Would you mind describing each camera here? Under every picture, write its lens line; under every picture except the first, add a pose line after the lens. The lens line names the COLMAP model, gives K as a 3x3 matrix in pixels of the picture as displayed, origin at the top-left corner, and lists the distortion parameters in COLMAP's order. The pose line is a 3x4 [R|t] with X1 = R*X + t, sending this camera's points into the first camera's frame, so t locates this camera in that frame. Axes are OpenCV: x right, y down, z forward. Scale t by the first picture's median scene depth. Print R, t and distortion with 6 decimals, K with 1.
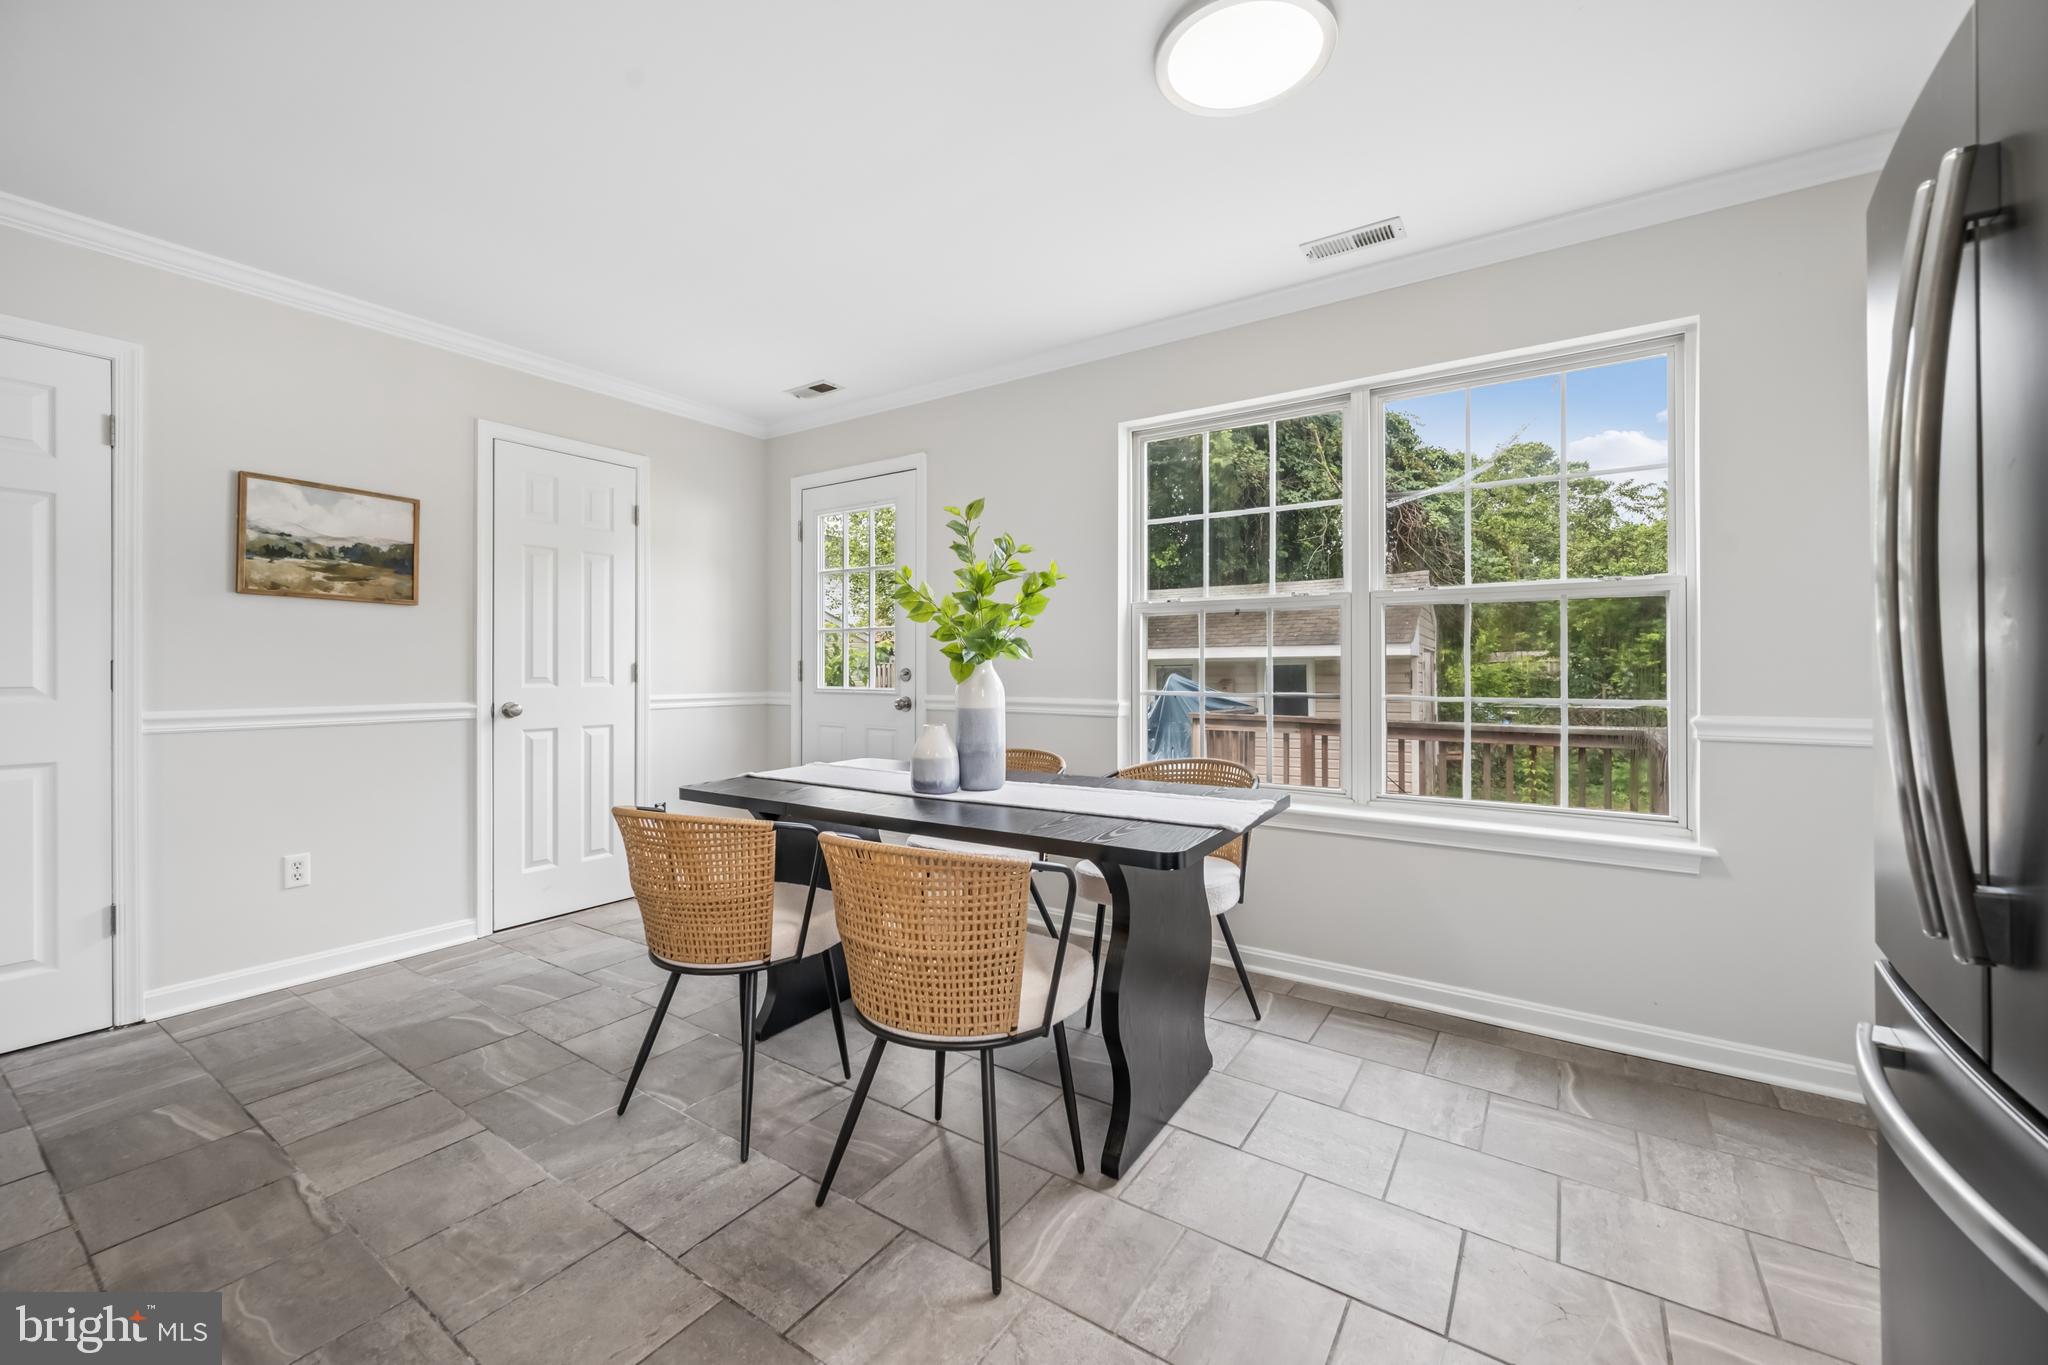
lens RADIAL K [[807.4, 0, 1036.0], [0, 807.4, 671.0], [0, 0, 1]] dist [-0.001107, -0.000253]
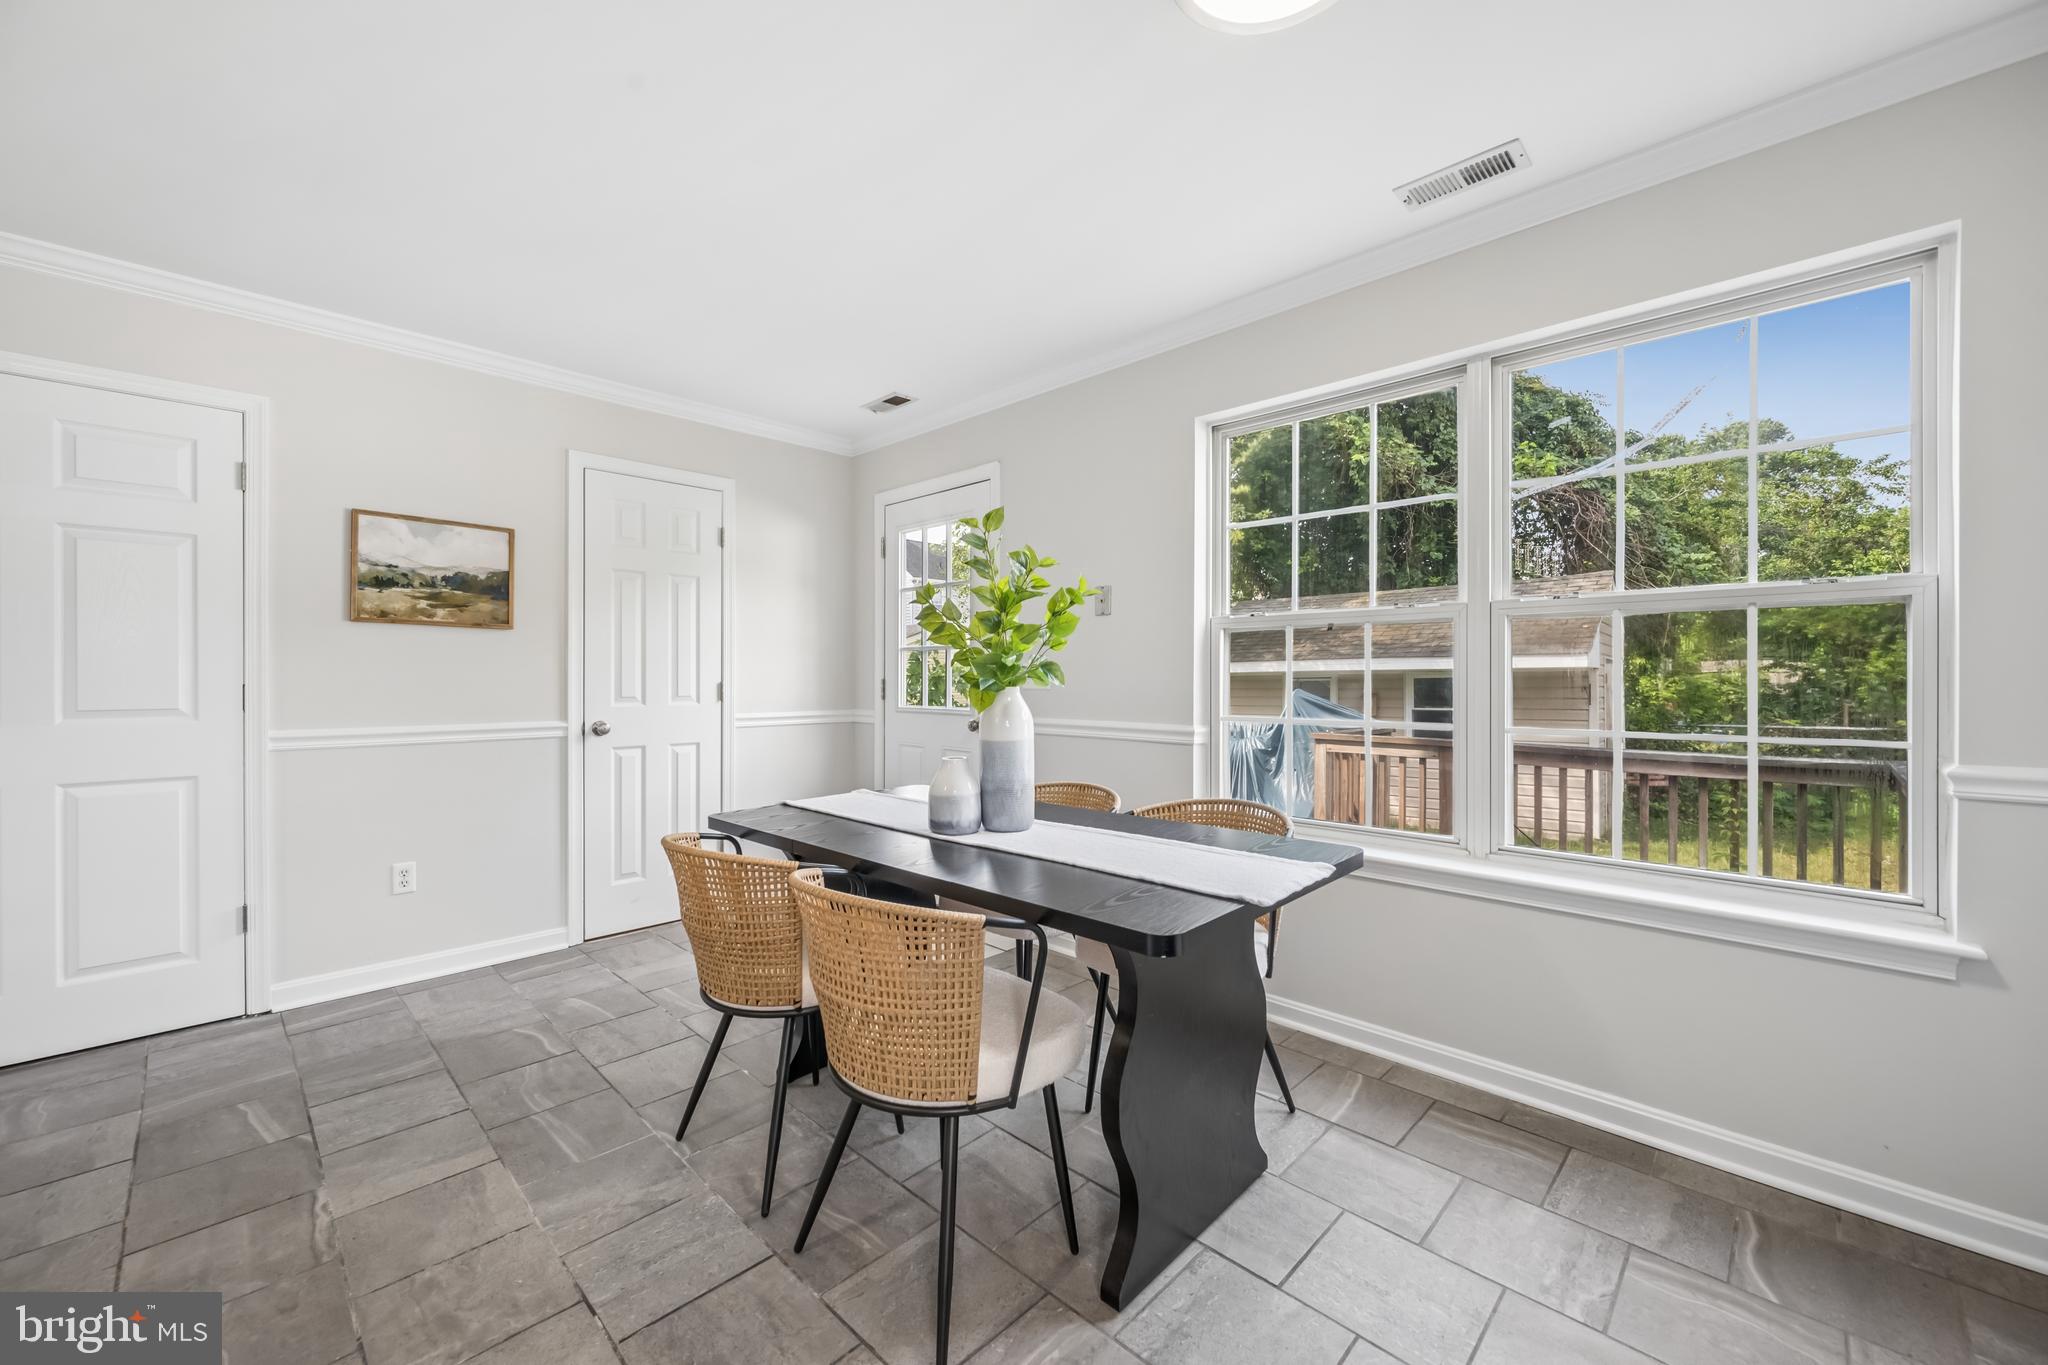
lens RADIAL K [[804.0, 0, 1028.1], [0, 804.0, 684.0], [0, 0, 1]] dist [-0.001597, 0.000176]
pose [[0.982822, 0.001850, -0.184547, 0.114787], [-0.001083, 0.999990, 0.004260, -0.019485], [0.184553, -0.003987, 0.982814, 0.114977]]
